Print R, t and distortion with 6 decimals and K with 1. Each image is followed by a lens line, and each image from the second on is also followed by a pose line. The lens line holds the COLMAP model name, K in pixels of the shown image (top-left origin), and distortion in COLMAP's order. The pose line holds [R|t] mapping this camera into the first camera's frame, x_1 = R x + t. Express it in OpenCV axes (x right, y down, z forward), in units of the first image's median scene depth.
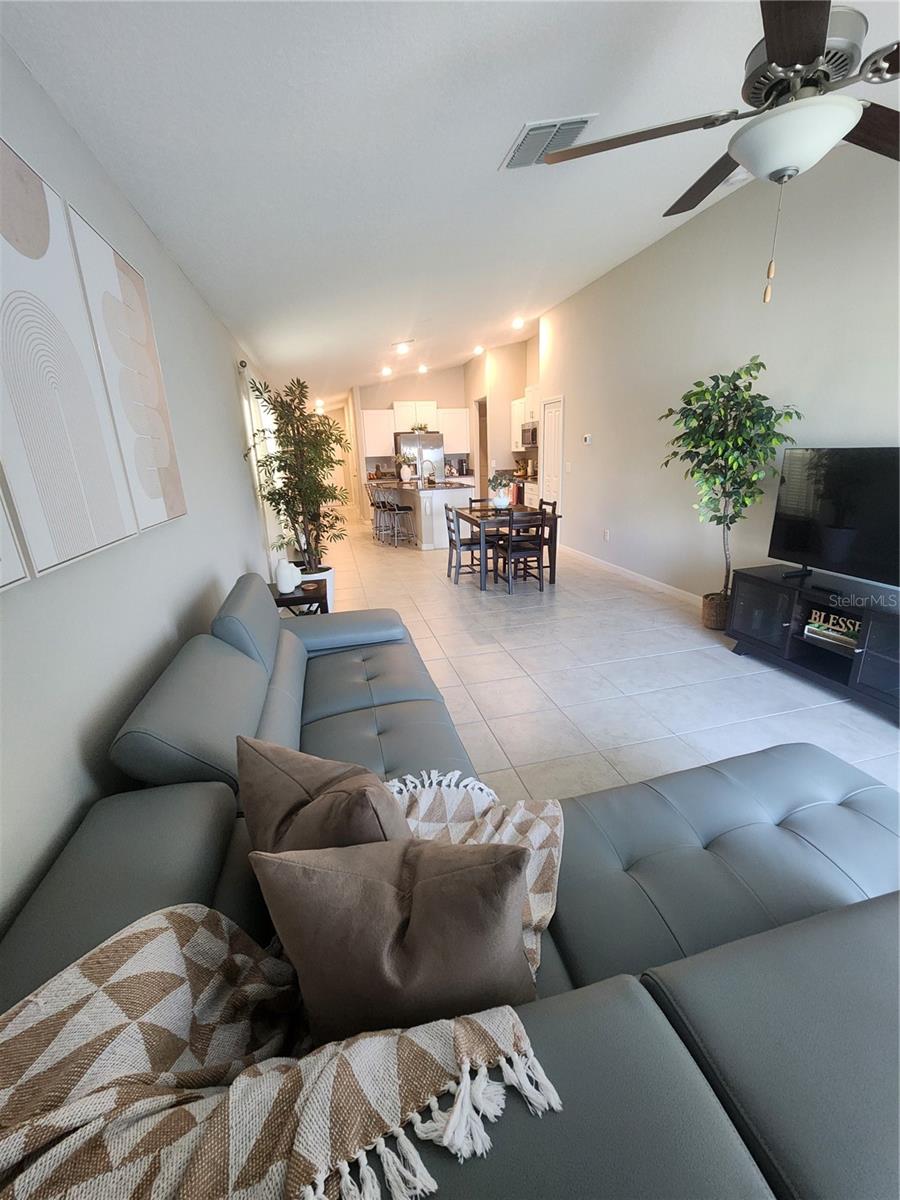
lens RADIAL K [[487.1, 0, 465.0], [0, 487.1, 607.5], [0, 0, 1]] dist [0.000108, 0.000199]
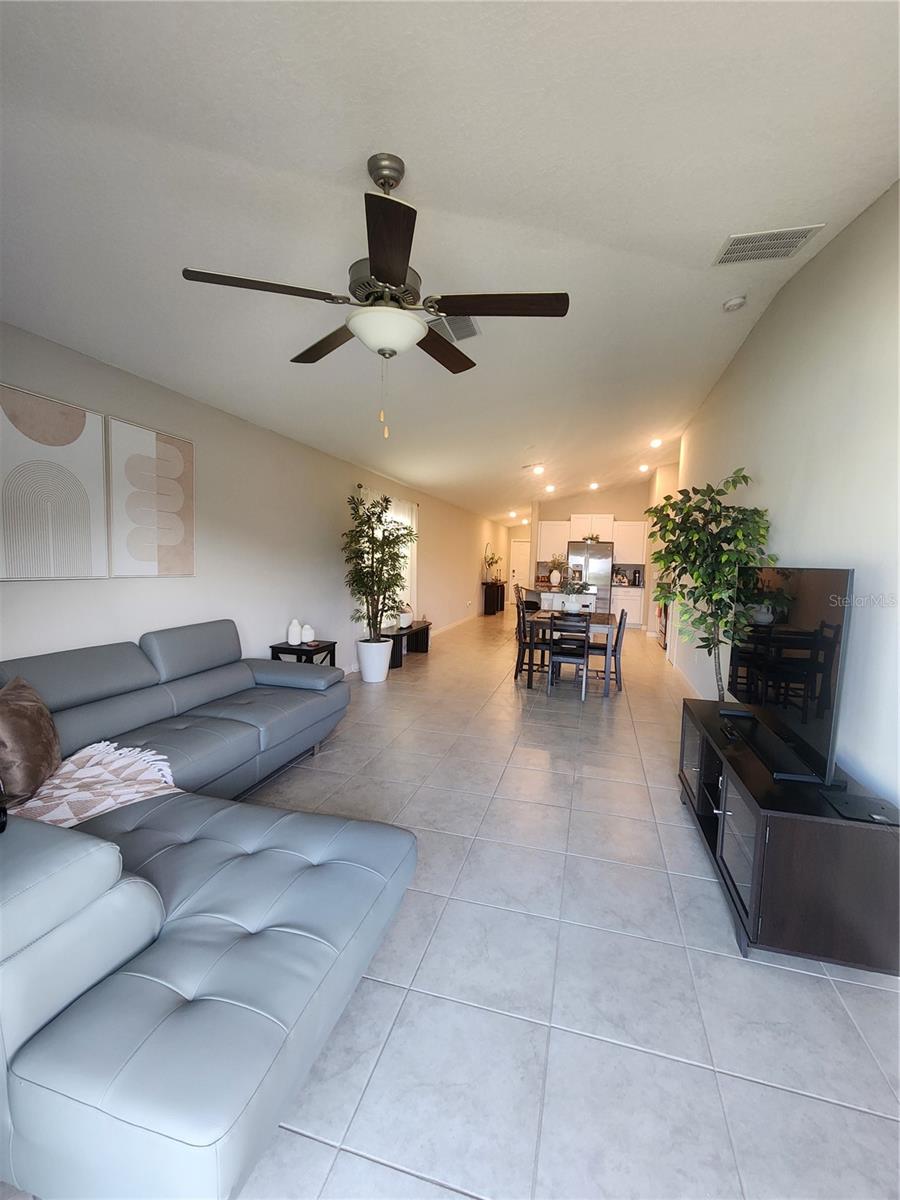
lens RADIAL K [[487.1, 0, 465.0], [0, 487.1, 607.5], [0, 0, 1]] dist [0.000108, 0.000199]
pose [[0.859908, 0.104975, -0.499538, 0.310562], [-0.207795, 0.965857, -0.154731, -0.009161], [0.466240, 0.236856, 0.852361, 0.023526]]
